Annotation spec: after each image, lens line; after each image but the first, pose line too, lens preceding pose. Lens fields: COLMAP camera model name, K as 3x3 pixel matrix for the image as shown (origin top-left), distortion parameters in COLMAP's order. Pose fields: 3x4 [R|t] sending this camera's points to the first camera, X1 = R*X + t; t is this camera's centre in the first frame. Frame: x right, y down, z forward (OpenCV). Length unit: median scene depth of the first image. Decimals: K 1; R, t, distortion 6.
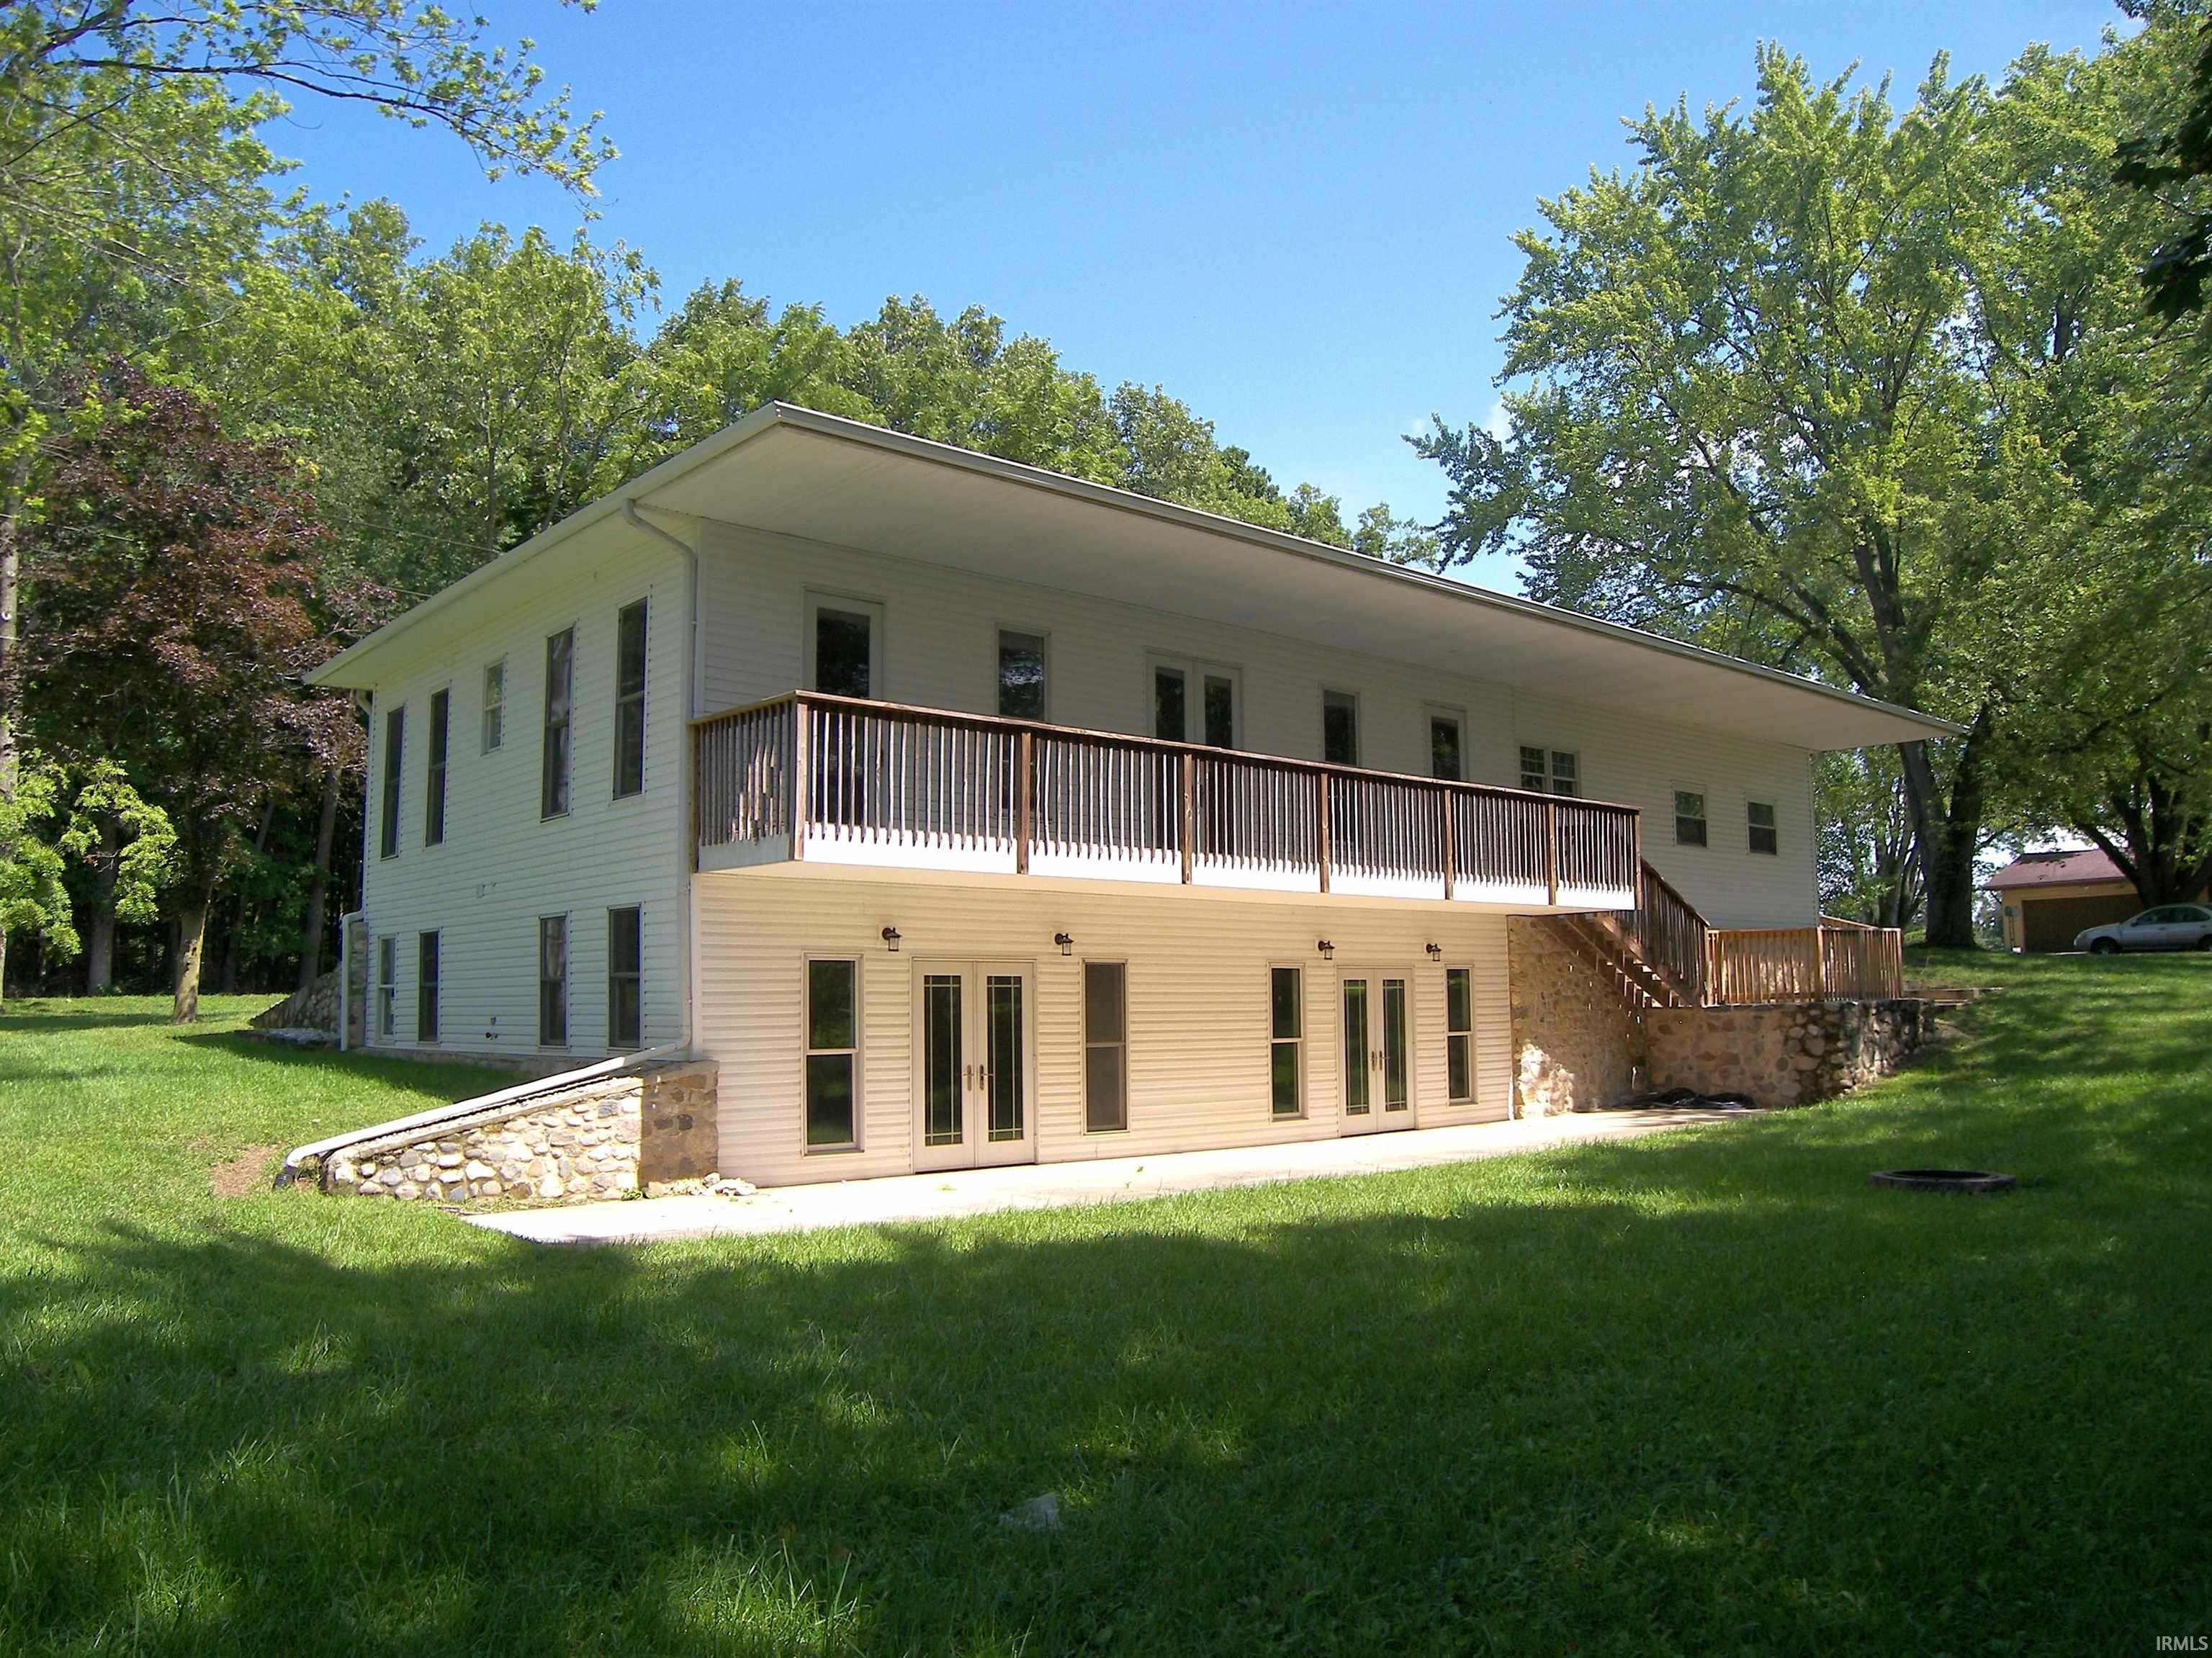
lens RADIAL K [[1629.7, 0, 1106.0], [0, 1629.7, 829.0], [0, 0, 1]] dist [-0.130448, -0.000068]
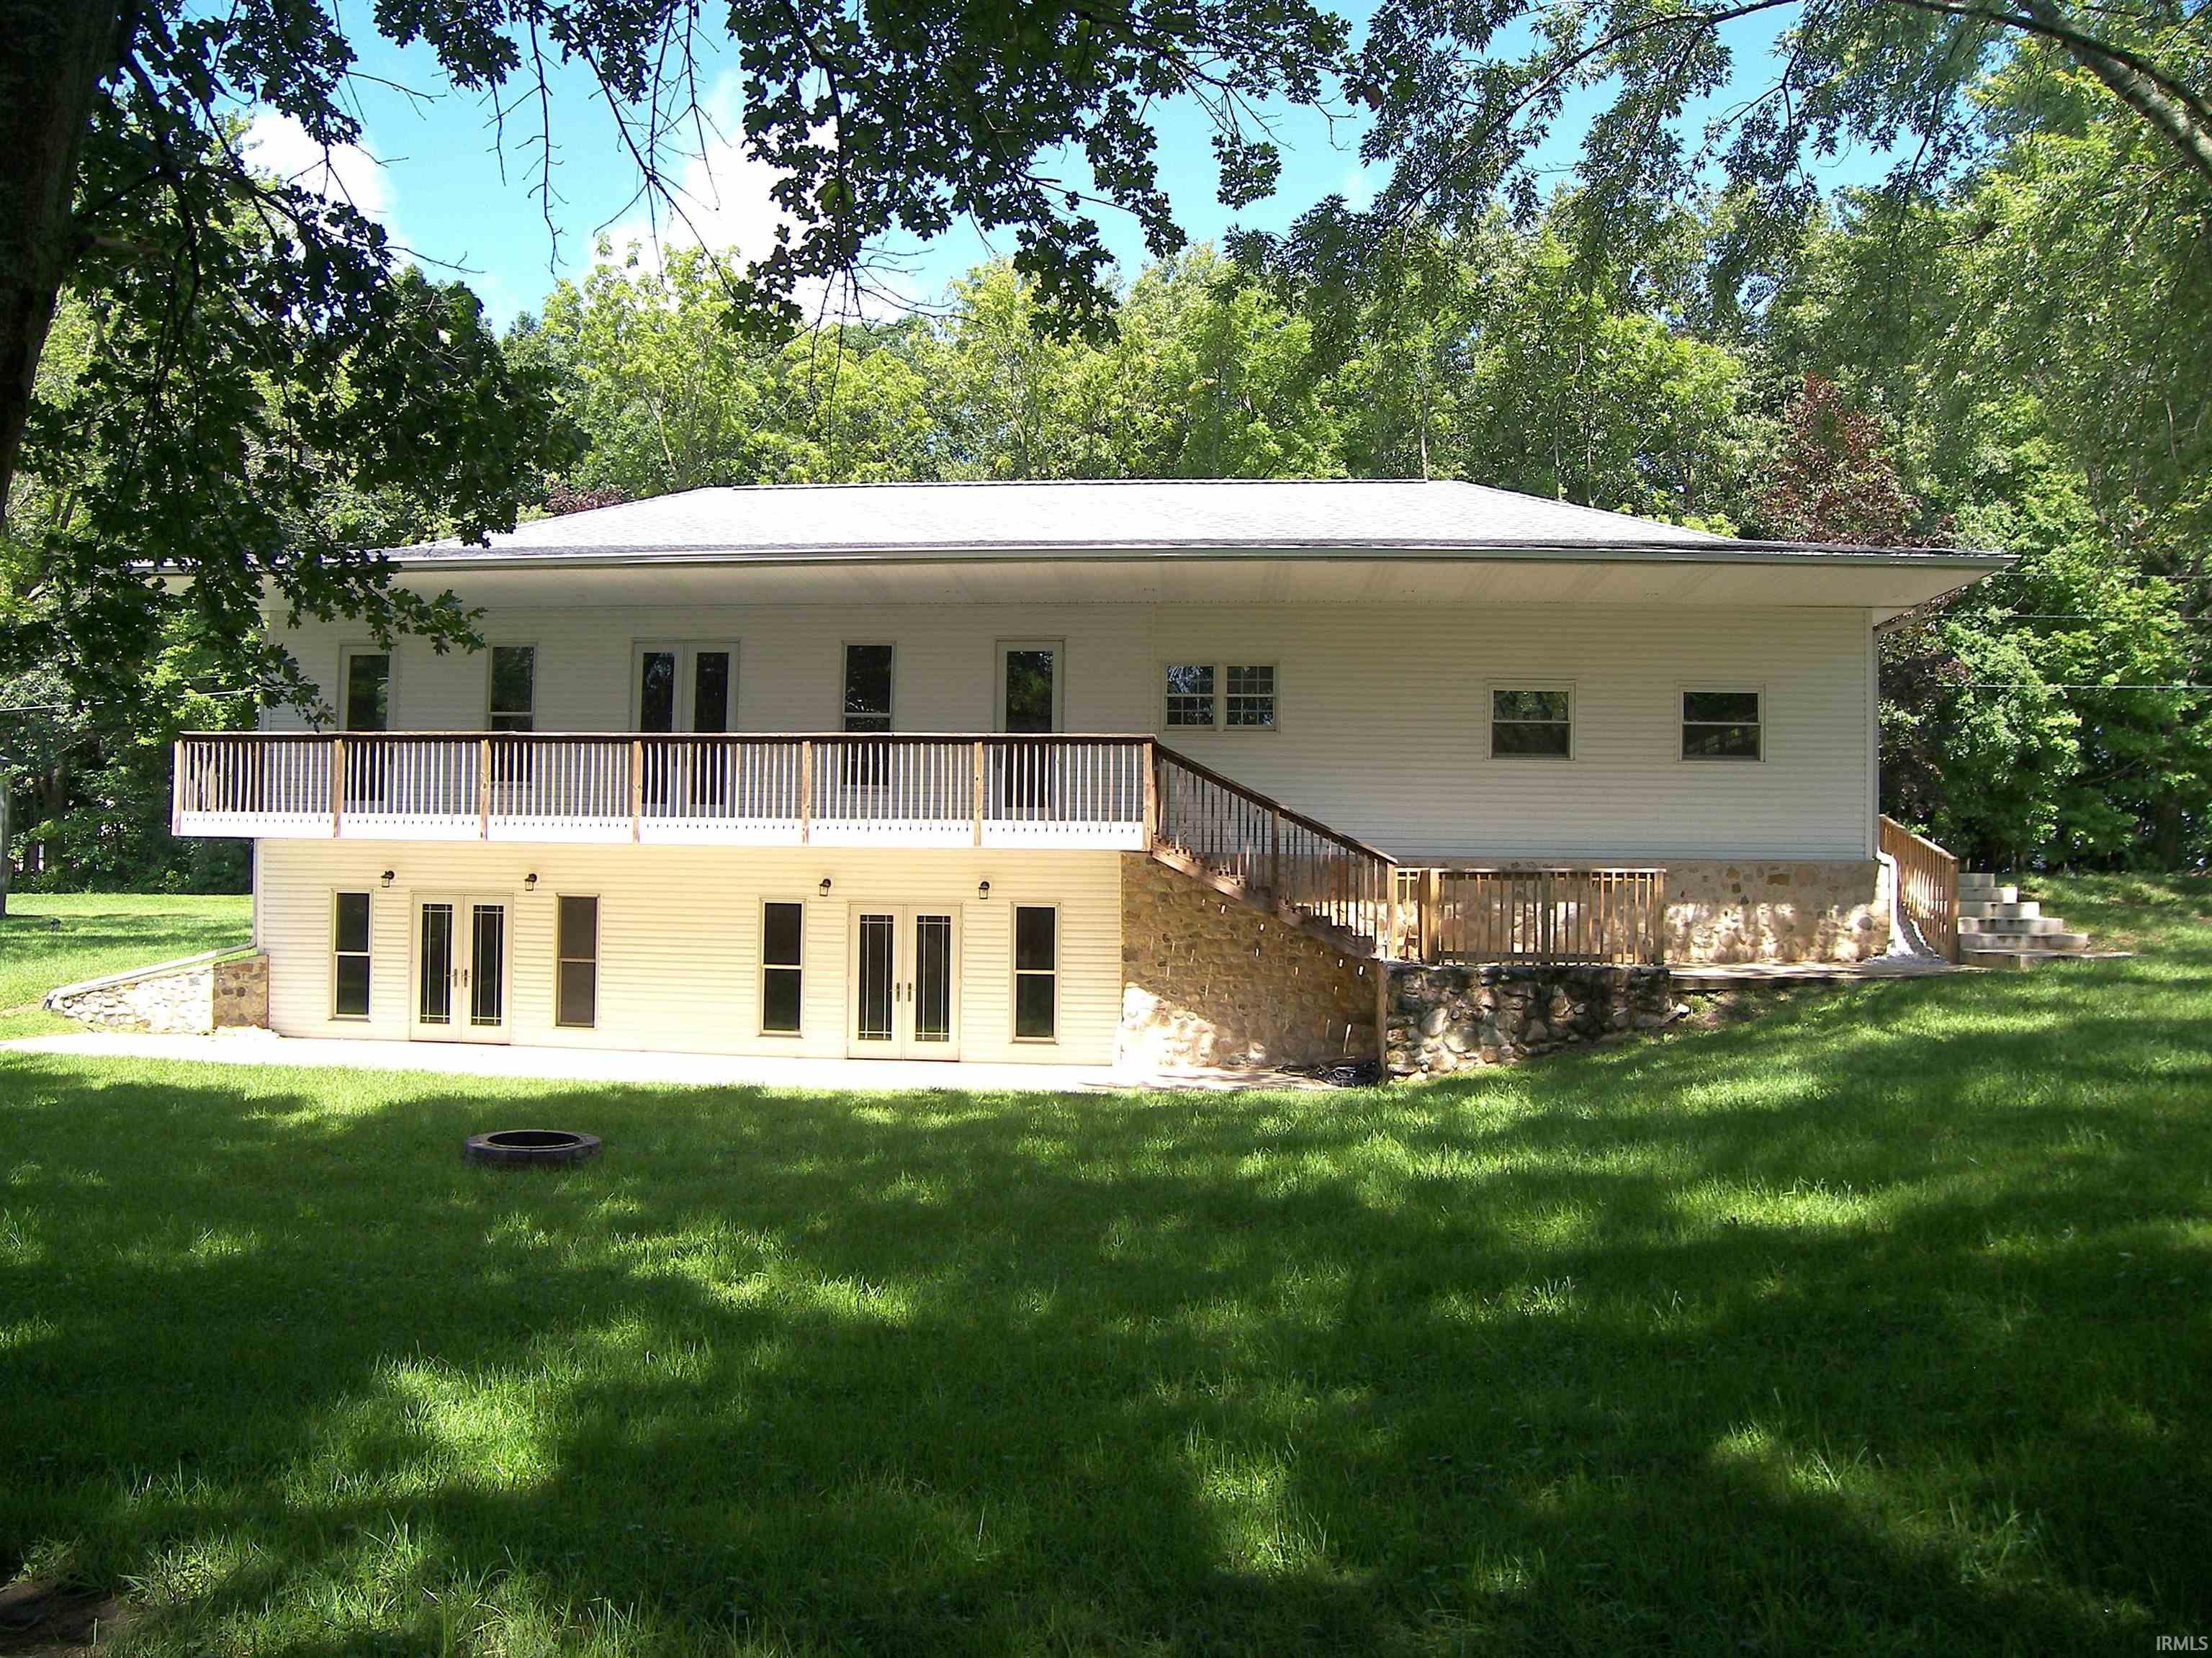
lens RADIAL K [[1538.0, 0, 1106.0], [0, 1538.0, 829.0], [0, 0, 1]] dist [-0.070911, -0.000361]
pose [[0.682017, -0.003809, -0.731326, 1.136558], [0.057753, 0.997144, 0.048665, -0.004807], [0.729052, -0.075427, 0.680289, 0.482527]]
